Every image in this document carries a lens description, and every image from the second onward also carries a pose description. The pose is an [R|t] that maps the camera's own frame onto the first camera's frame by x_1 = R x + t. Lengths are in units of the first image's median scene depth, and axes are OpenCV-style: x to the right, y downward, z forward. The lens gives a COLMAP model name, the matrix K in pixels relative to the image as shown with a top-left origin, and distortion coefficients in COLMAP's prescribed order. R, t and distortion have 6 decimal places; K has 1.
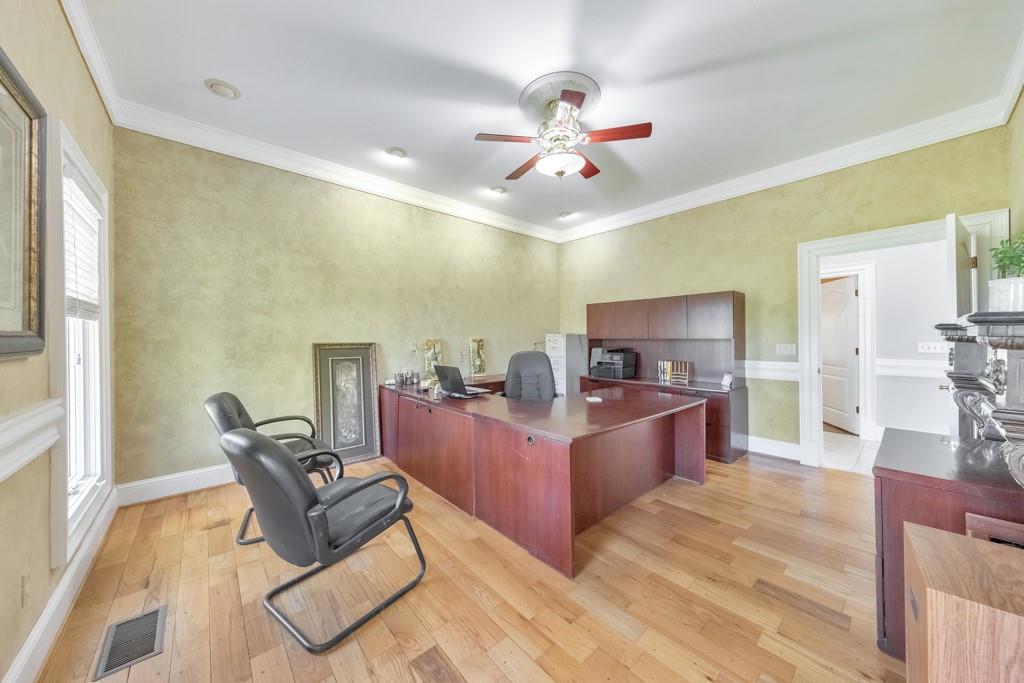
lens RADIAL K [[349.5, 0, 508.5], [0, 349.5, 336.7], [0, 0, 1]] dist [-0.000969, -0.000137]
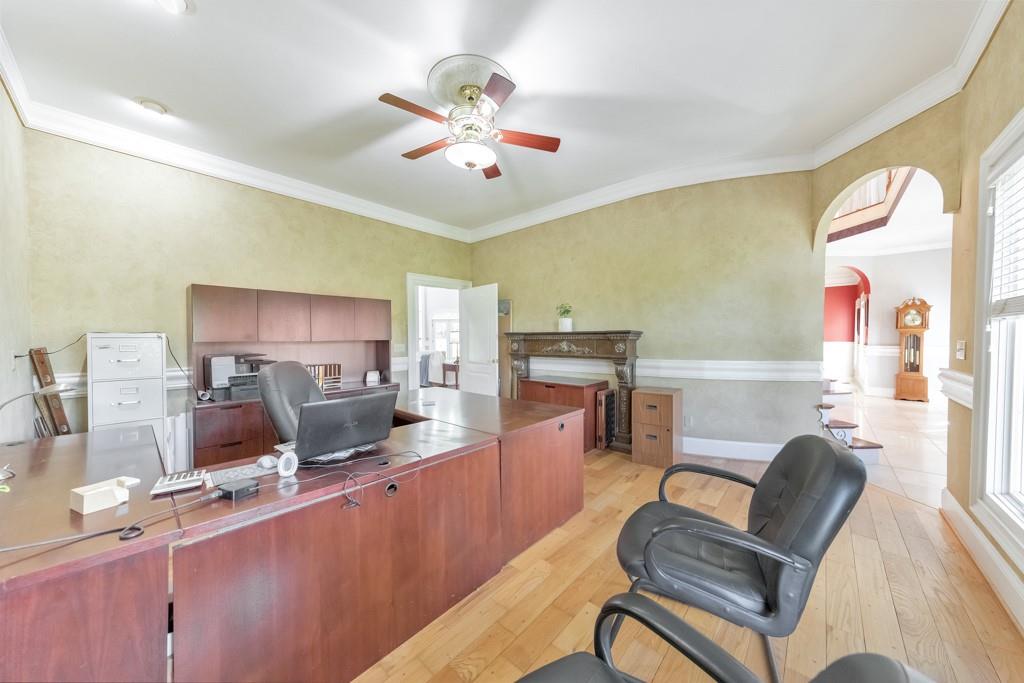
lens RADIAL K [[349.5, 0, 508.0], [0, 349.5, 345.5], [0, 0, 1]] dist [-0.000969, -0.000137]
pose [[-0.116143, -0.014697, 0.993124, -0.604657], [0.001298, 0.999887, 0.014949, 0.004699], [-0.993232, 0.003026, -0.116111, 0.752348]]
